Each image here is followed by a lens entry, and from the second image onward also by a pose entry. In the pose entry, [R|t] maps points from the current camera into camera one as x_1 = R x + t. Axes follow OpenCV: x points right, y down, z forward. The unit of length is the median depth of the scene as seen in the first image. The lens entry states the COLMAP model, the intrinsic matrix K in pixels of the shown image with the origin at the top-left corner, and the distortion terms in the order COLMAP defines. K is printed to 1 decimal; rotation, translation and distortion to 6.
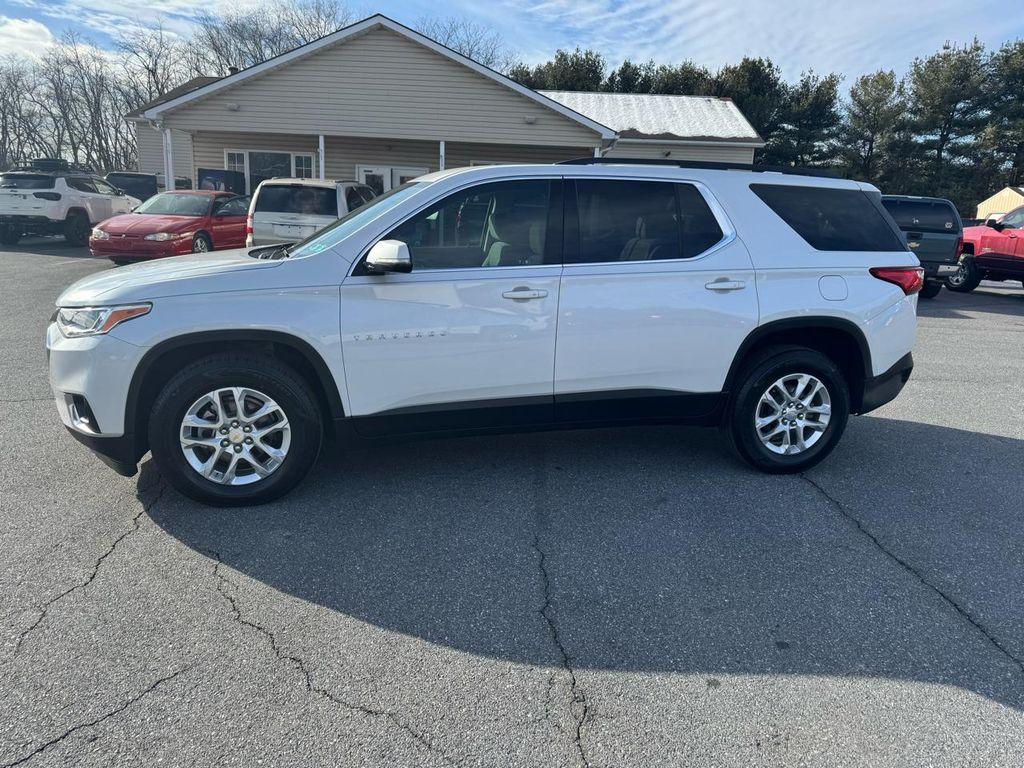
lens RADIAL K [[731.5, 0, 515.6], [0, 731.5, 381.3], [0, 0, 1]] dist [0.026024, -0.022389]
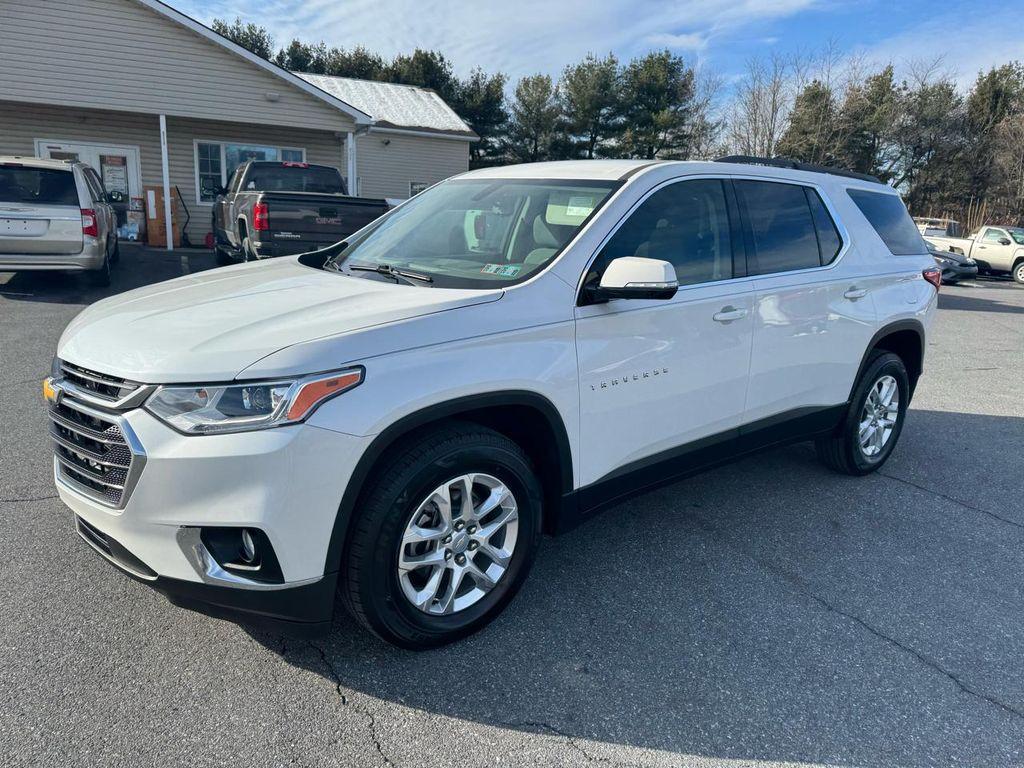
lens RADIAL K [[731.5, 0, 517.7], [0, 731.5, 392.9], [0, 0, 1]] dist [0.026024, -0.022389]
pose [[0.900097, -0.099700, 0.424128, -0.507400], [0.087320, 0.994995, 0.048580, -0.080362], [-0.426849, -0.006692, 0.904298, 0.288084]]
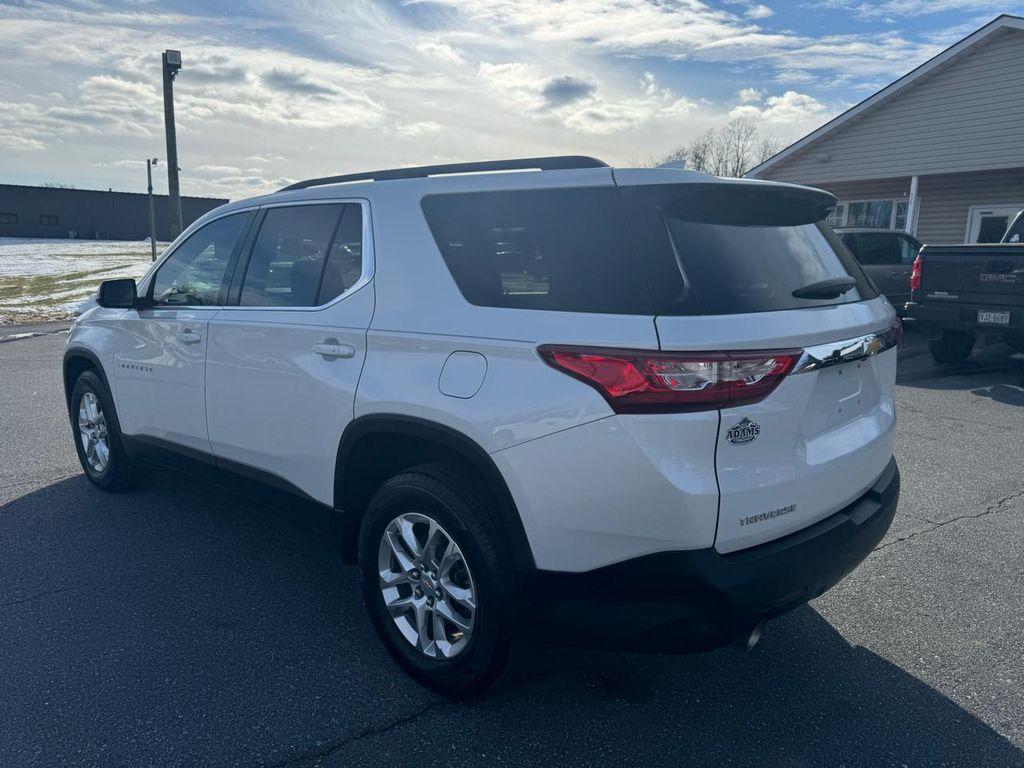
lens RADIAL K [[731.5, 0, 506.3], [0, 731.5, 377.8], [0, 0, 1]] dist [0.026024, -0.022389]
pose [[0.546686, 0.111402, -0.829894, 0.870907], [-0.179469, 0.983667, 0.013820, -0.133723], [0.817879, 0.141385, 0.557750, 0.709622]]
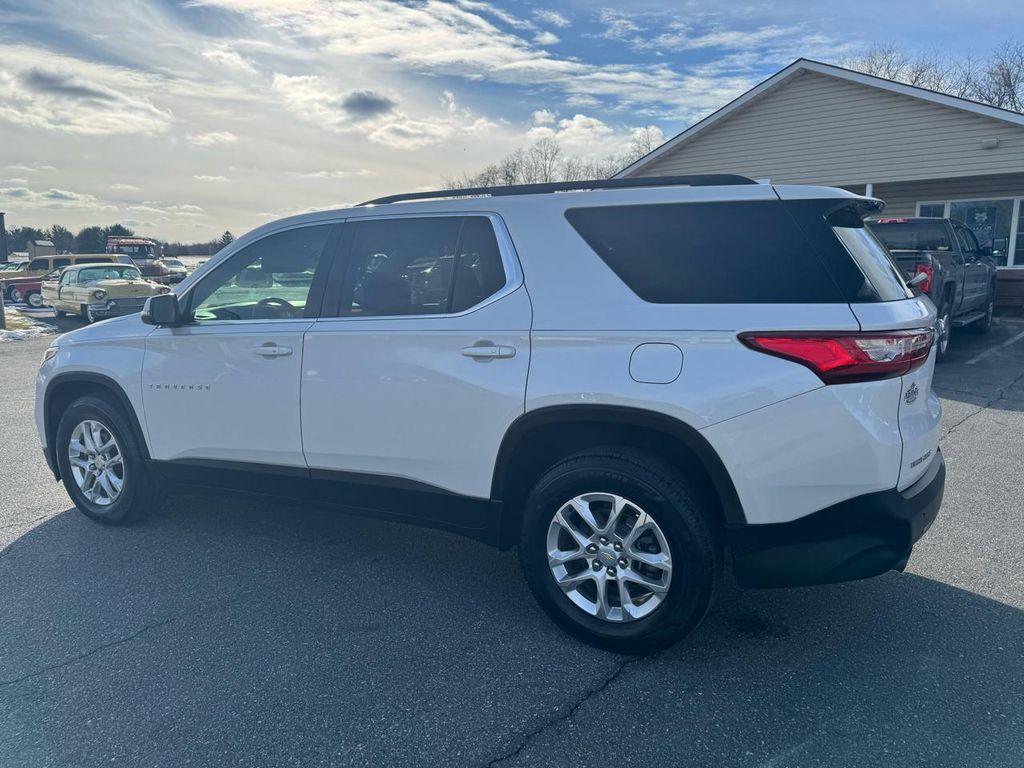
lens RADIAL K [[731.5, 0, 507.5], [0, 731.5, 379.0], [0, 0, 1]] dist [0.026024, -0.022389]
pose [[0.739439, 0.060685, -0.670482, 0.731210], [-0.118739, 0.992072, -0.041159, -0.071830], [0.662669, 0.110047, 0.740783, 0.455038]]
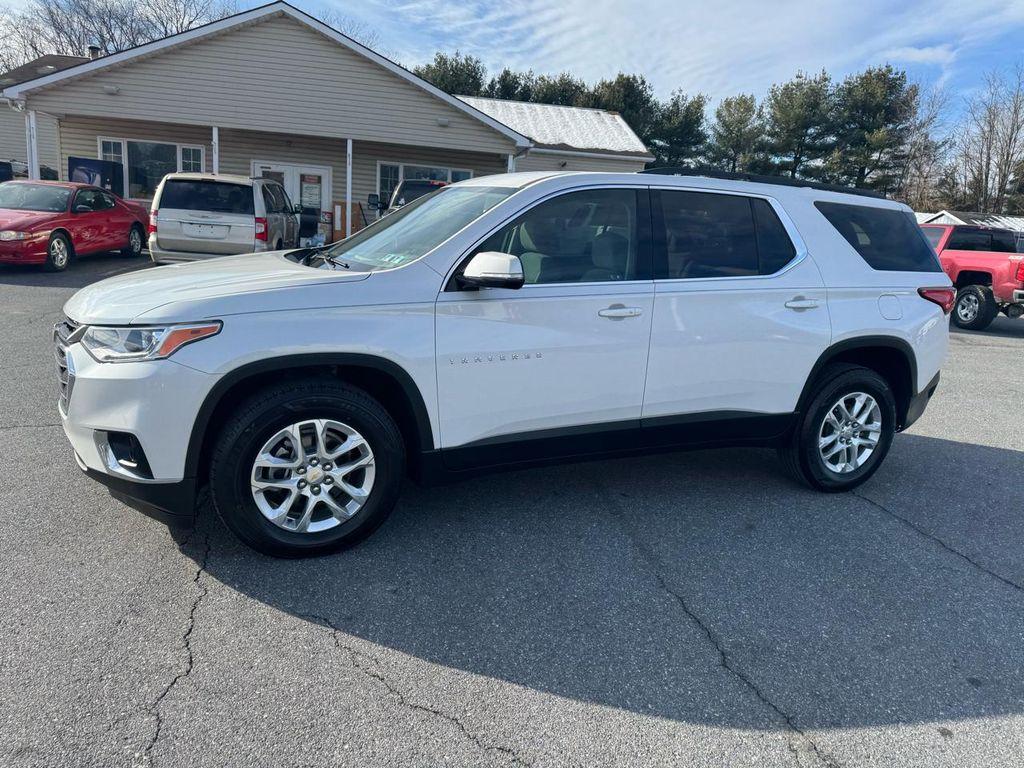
lens RADIAL K [[731.5, 0, 516.5], [0, 731.5, 390.5], [0, 0, 1]] dist [0.026024, -0.022389]
pose [[0.984018, -0.010880, 0.177735, -0.247892], [0.010030, 0.999934, 0.005682, -0.023105], [-0.177785, -0.003809, 0.984062, 0.094069]]
